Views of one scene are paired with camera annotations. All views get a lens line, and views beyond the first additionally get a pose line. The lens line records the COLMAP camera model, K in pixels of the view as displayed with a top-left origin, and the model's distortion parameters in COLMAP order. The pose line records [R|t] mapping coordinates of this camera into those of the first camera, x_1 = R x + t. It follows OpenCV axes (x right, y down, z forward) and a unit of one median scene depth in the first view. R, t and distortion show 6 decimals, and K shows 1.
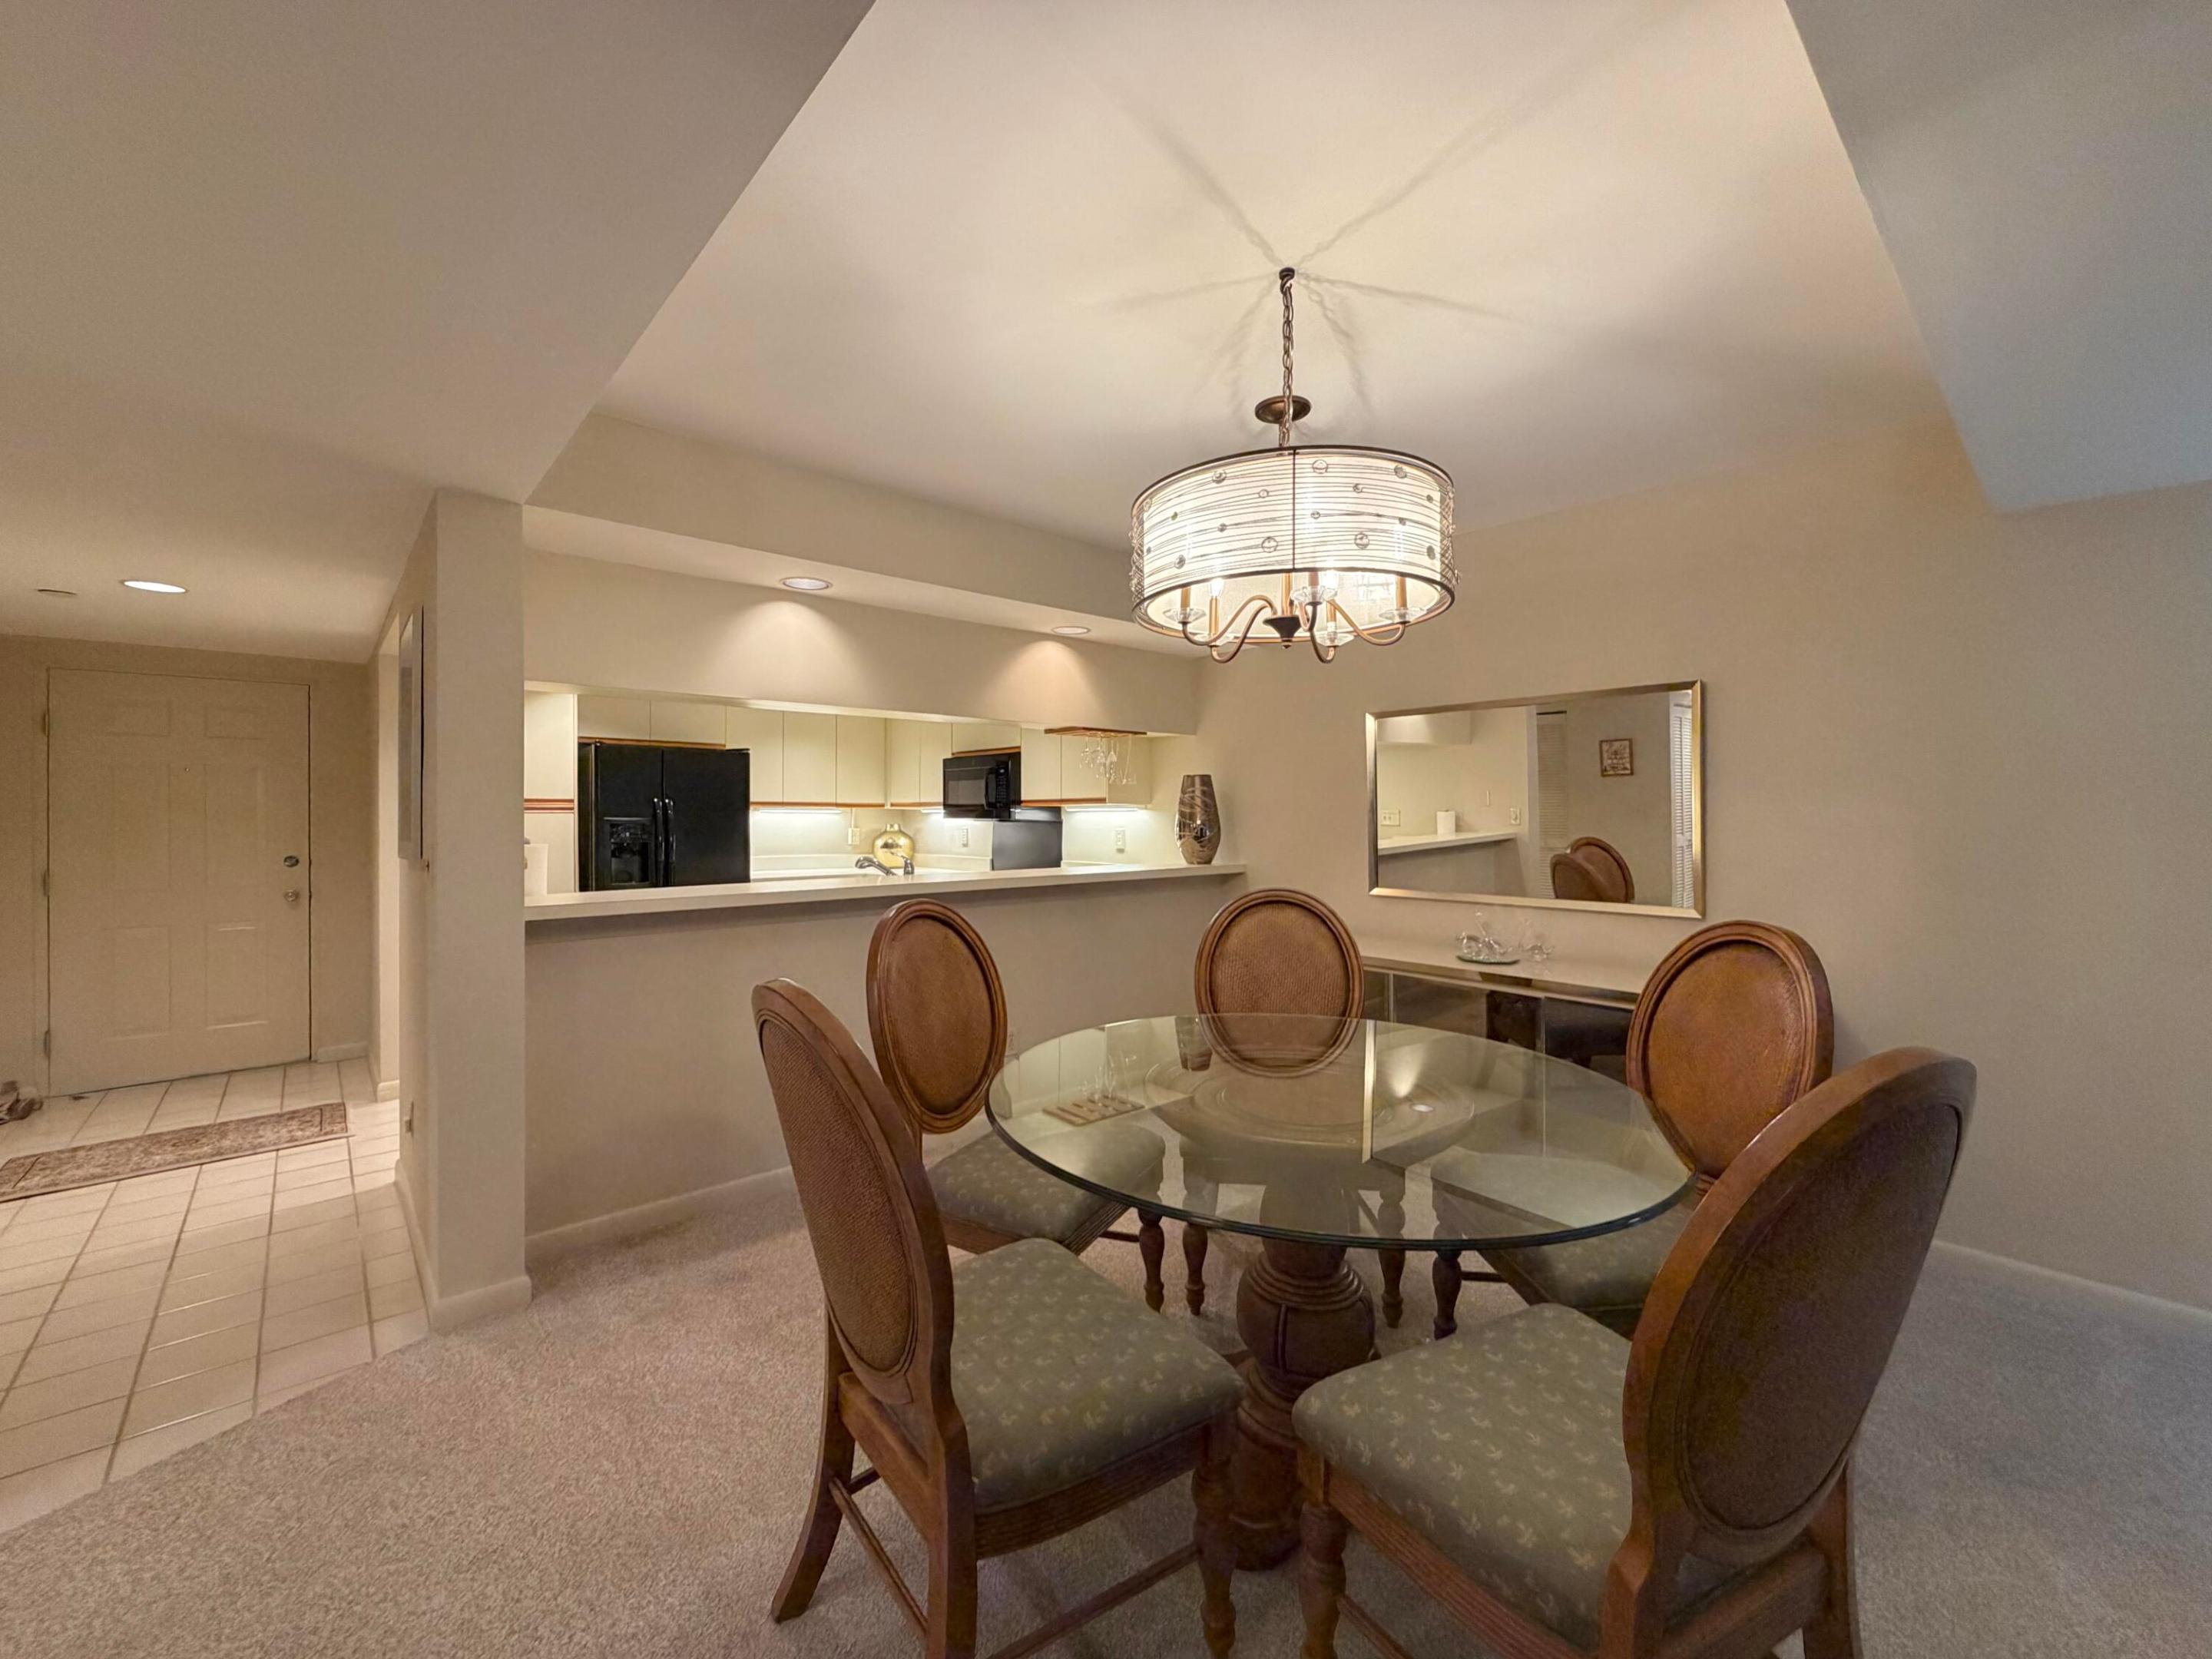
lens RADIAL K [[895.6, 0, 1103.0], [0, 895.6, 815.0], [0, 0, 1]] dist [-0.000042, 0.000033]
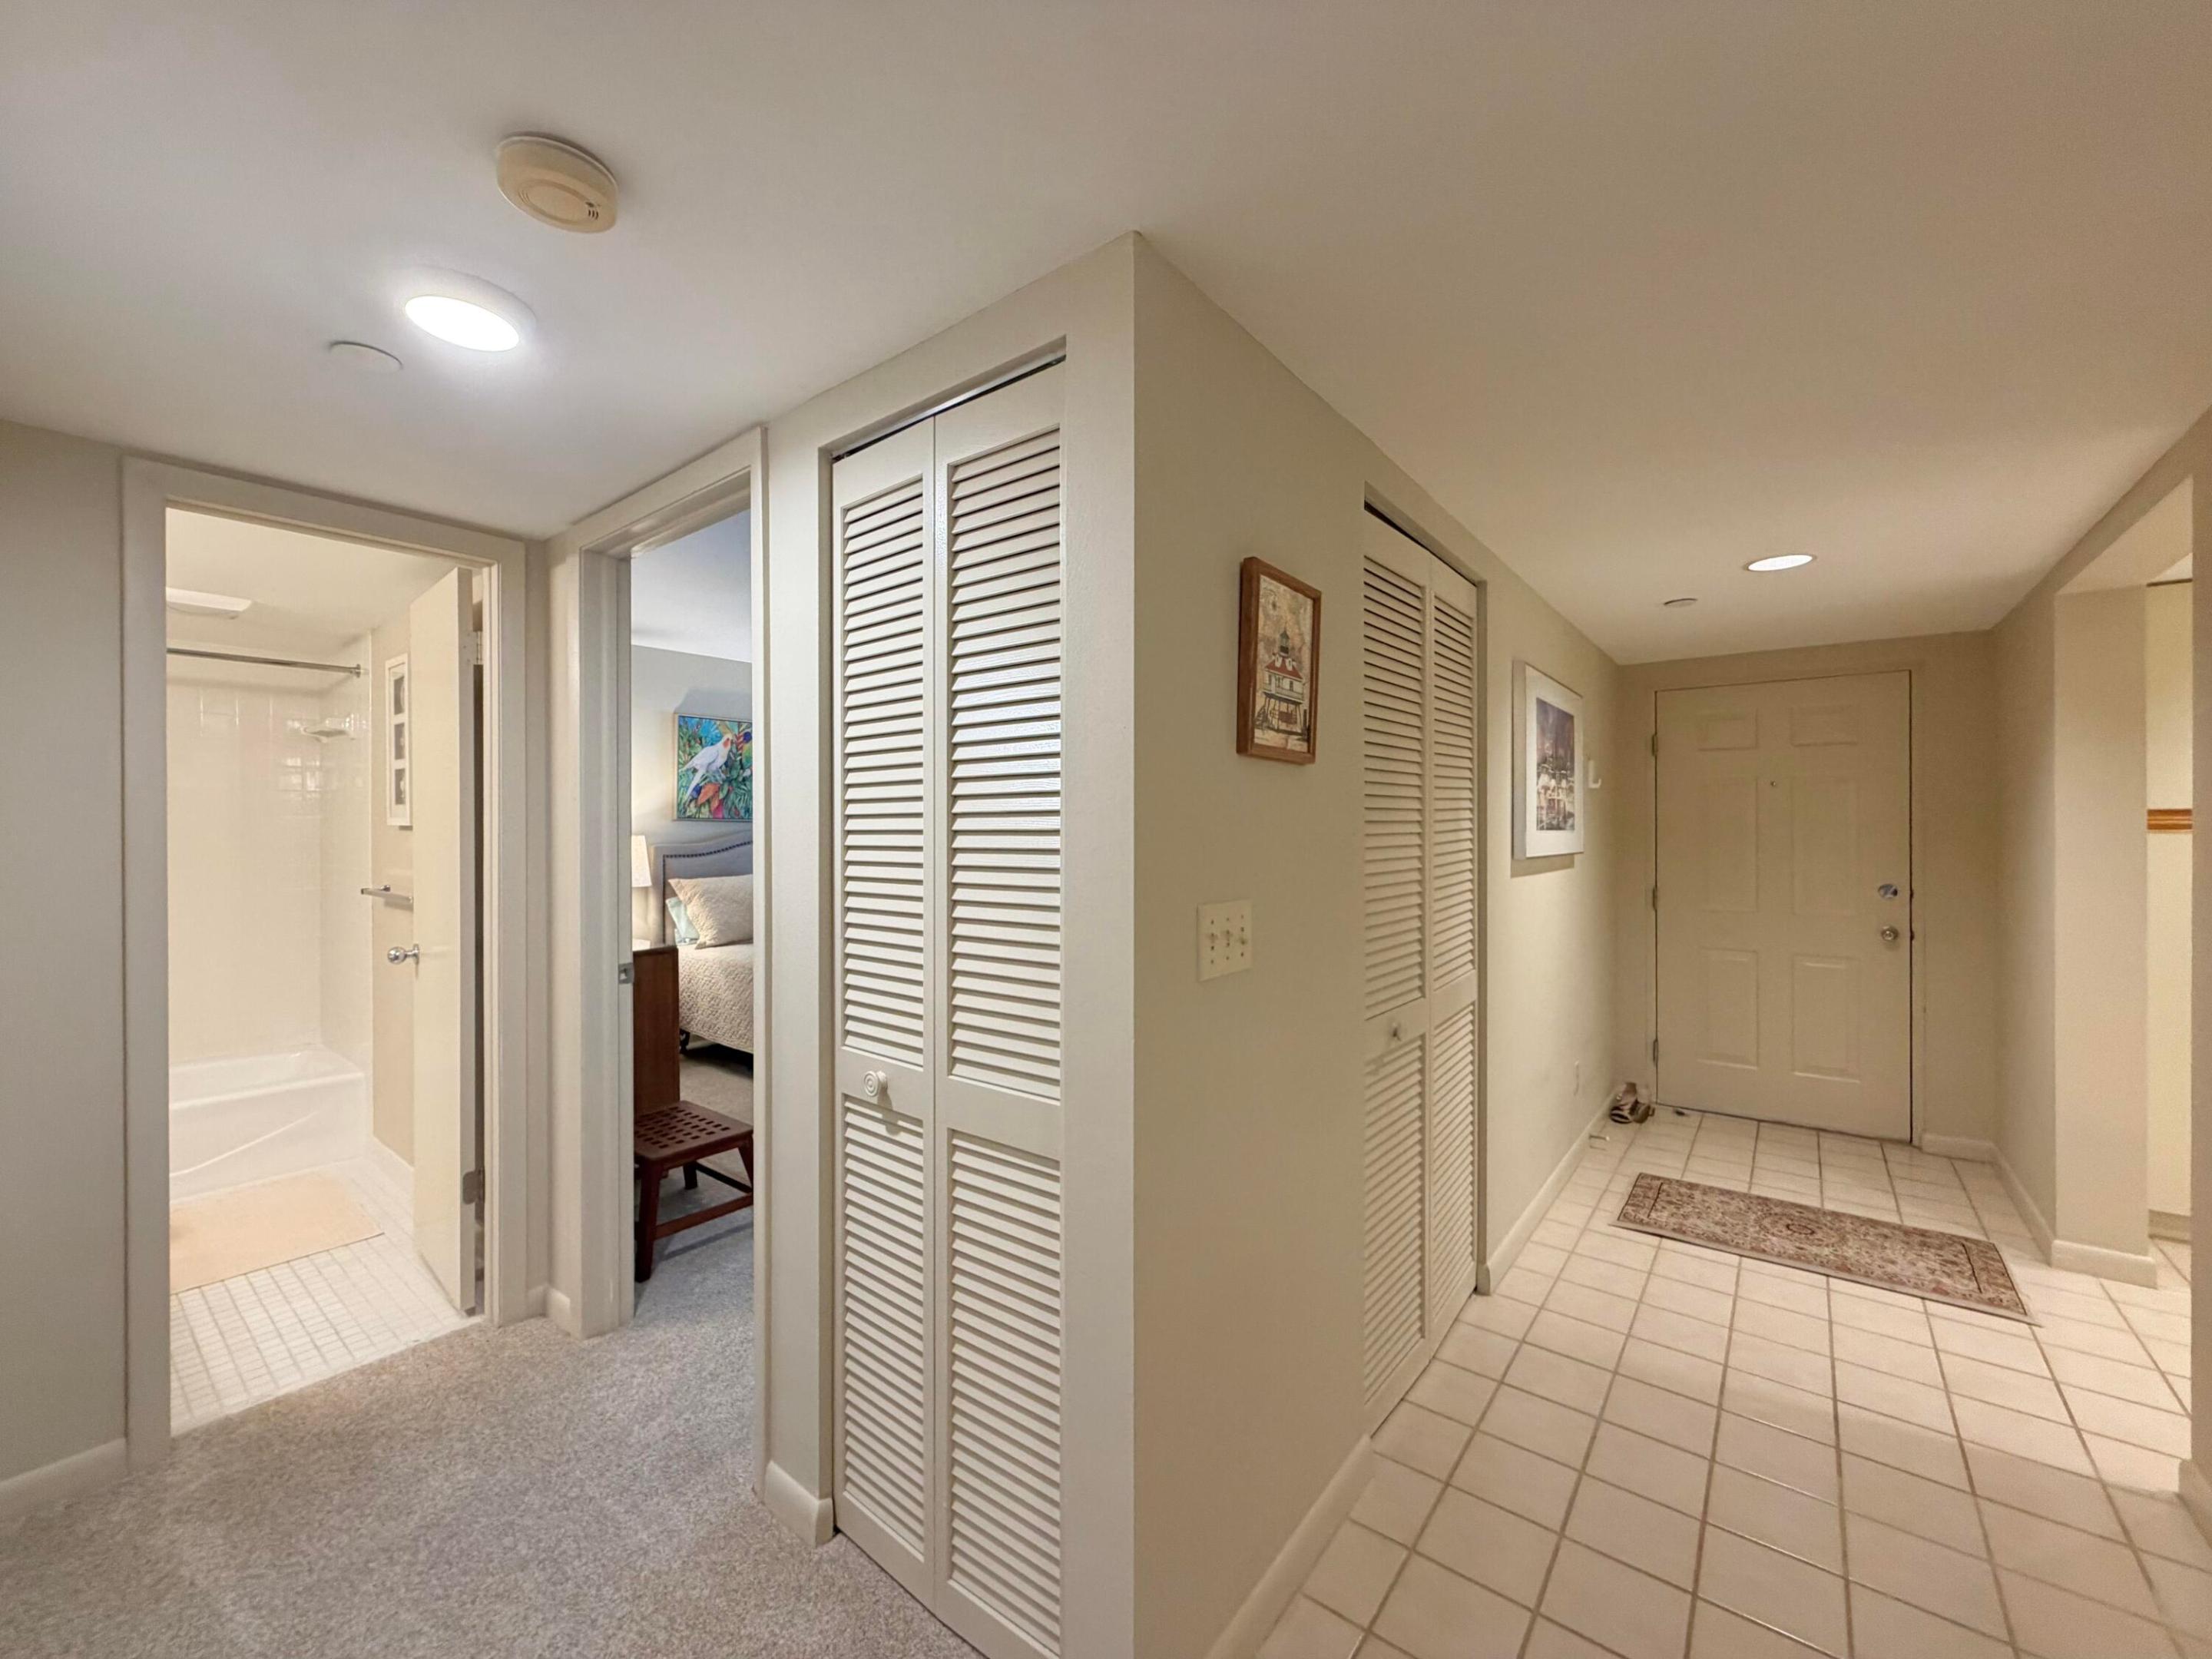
lens RADIAL K [[881.6, 0, 1098.4], [0, 881.6, 830.4], [0, 0, 1]] dist [0.000418, 0.000089]
pose [[0.173324, 0.006216, -0.984845, -0.230623], [-0.000119, 0.999980, 0.006290, -0.007083], [0.984865, -0.000973, 0.173321, 0.149263]]
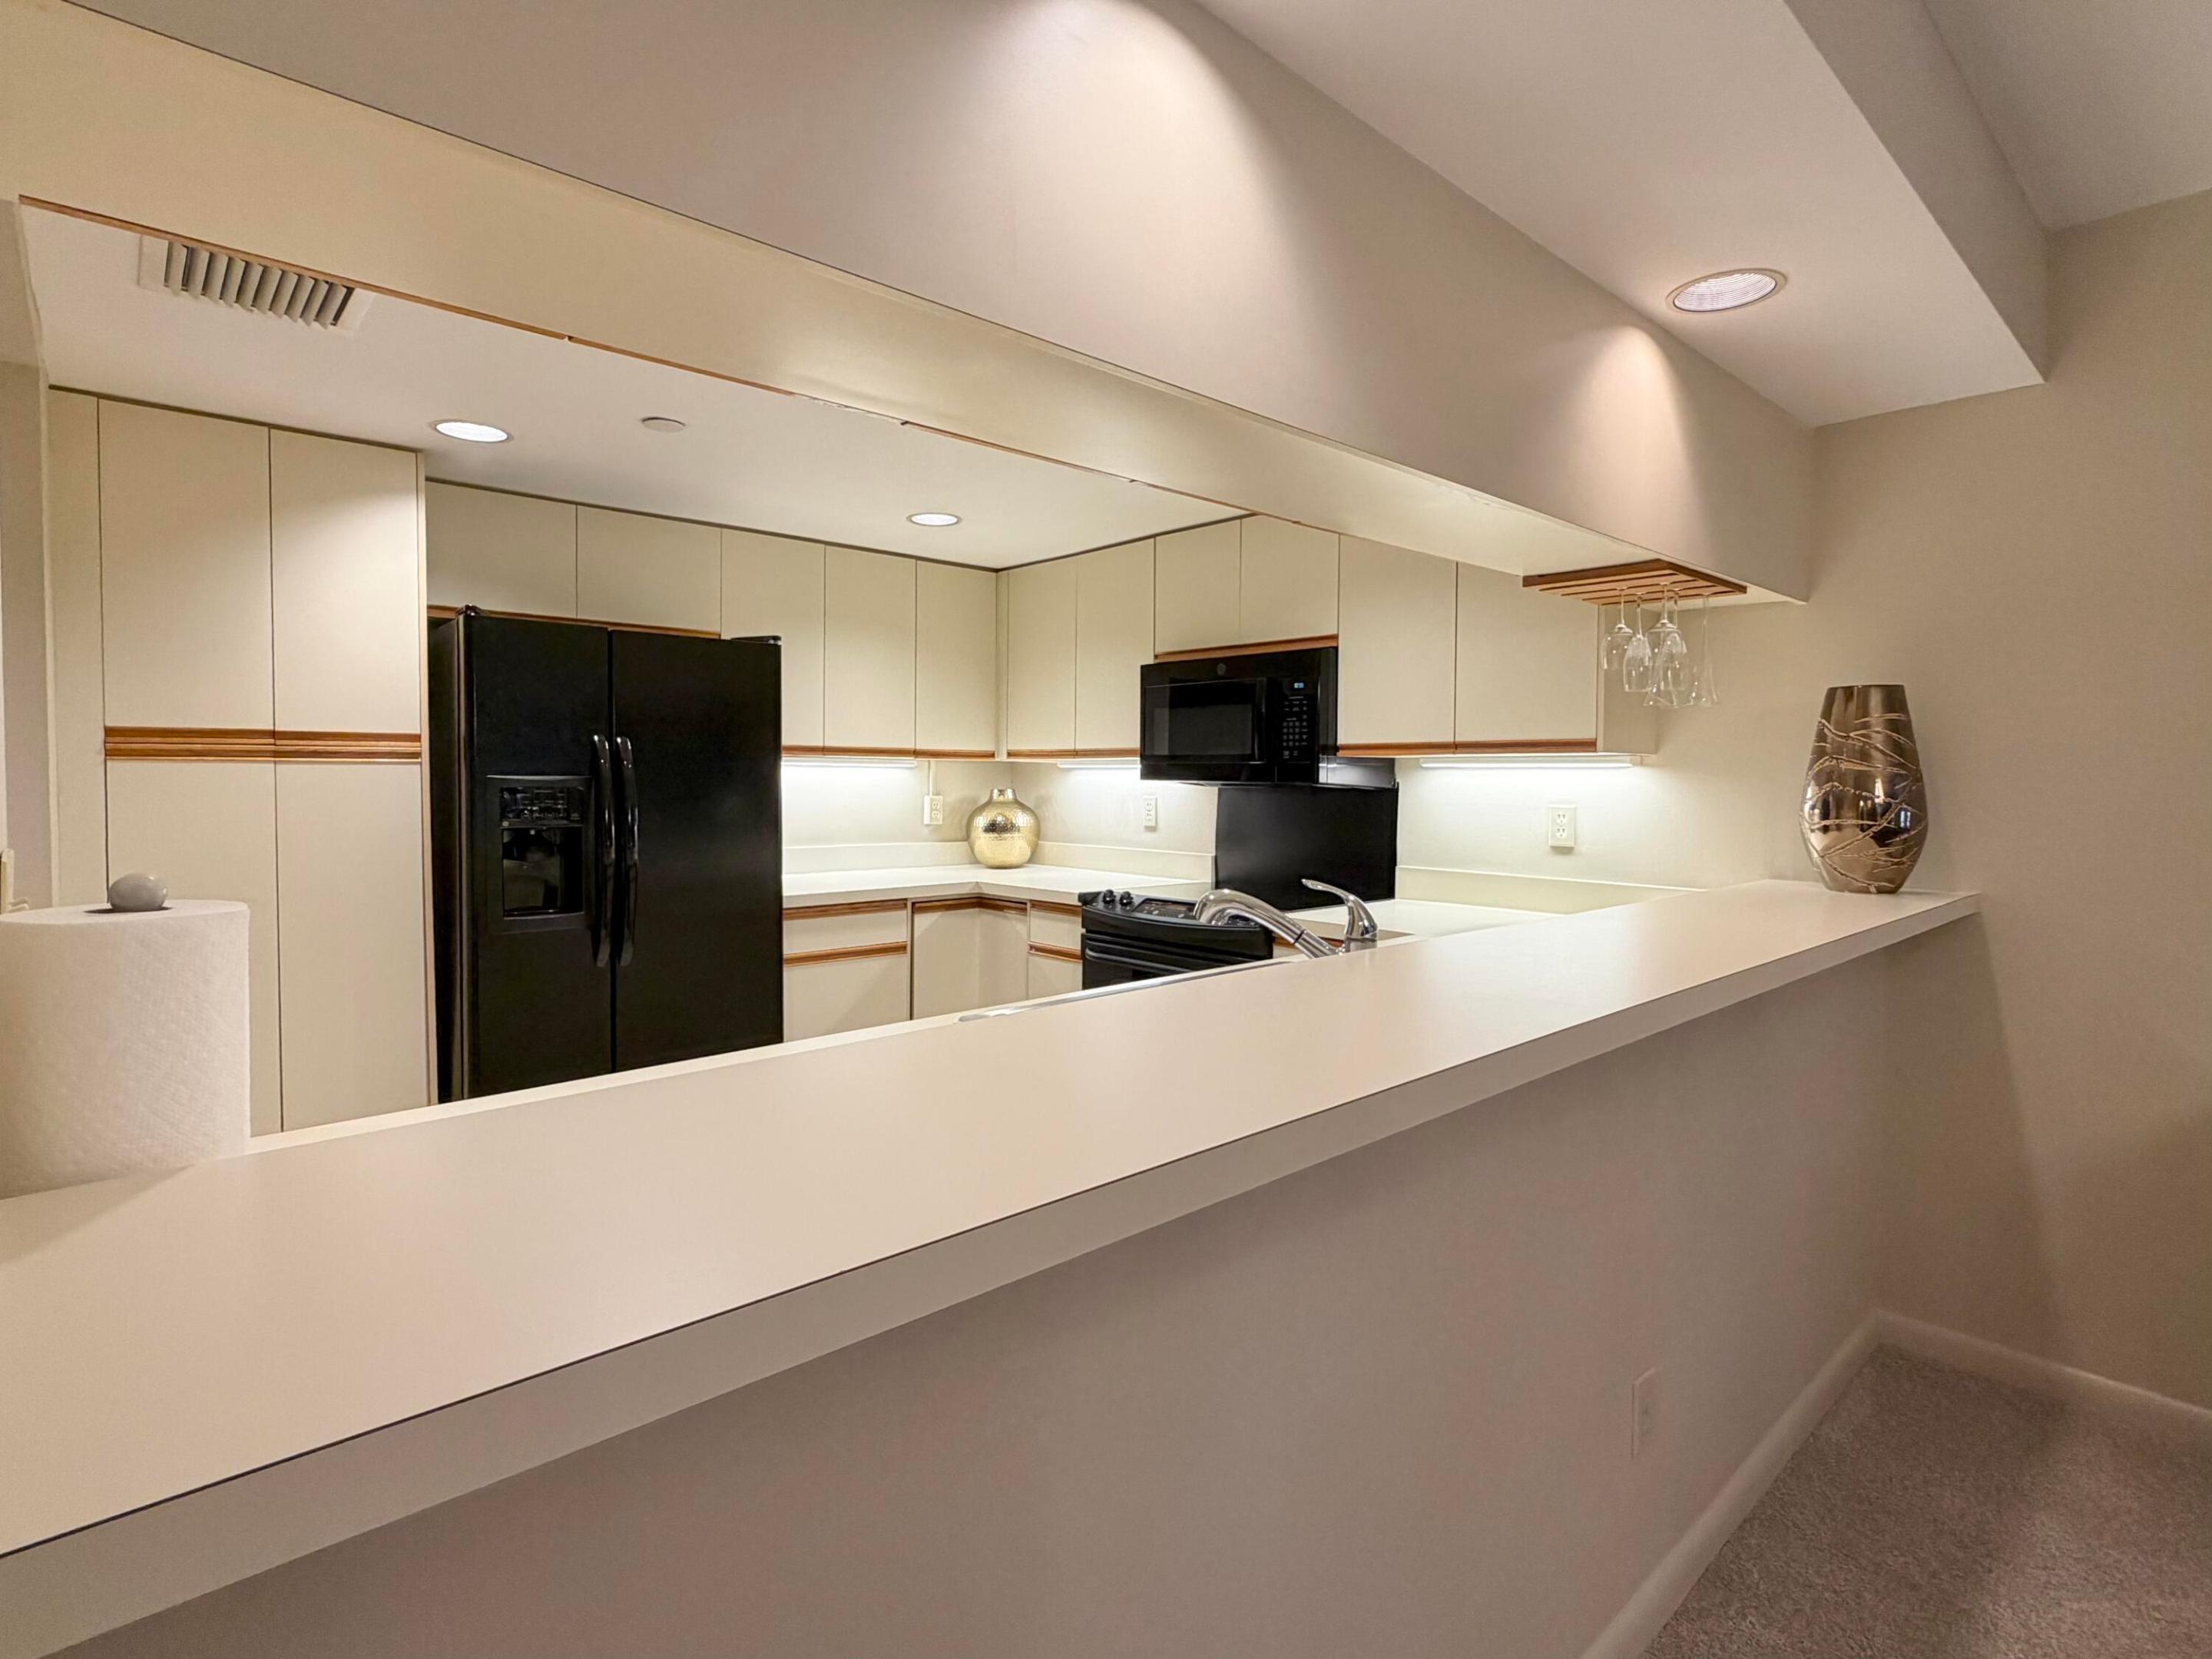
lens RADIAL K [[1091.5, 0, 1105.0], [0, 1091.5, 800.9], [0, 0, 1]] dist [0.002195, 0.000243]
pose [[0.999886, 0.006410, 0.013649, -0.238845], [-0.006753, 0.999659, 0.025239, -0.000003], [-0.013483, -0.025328, 0.999588, 0.419597]]
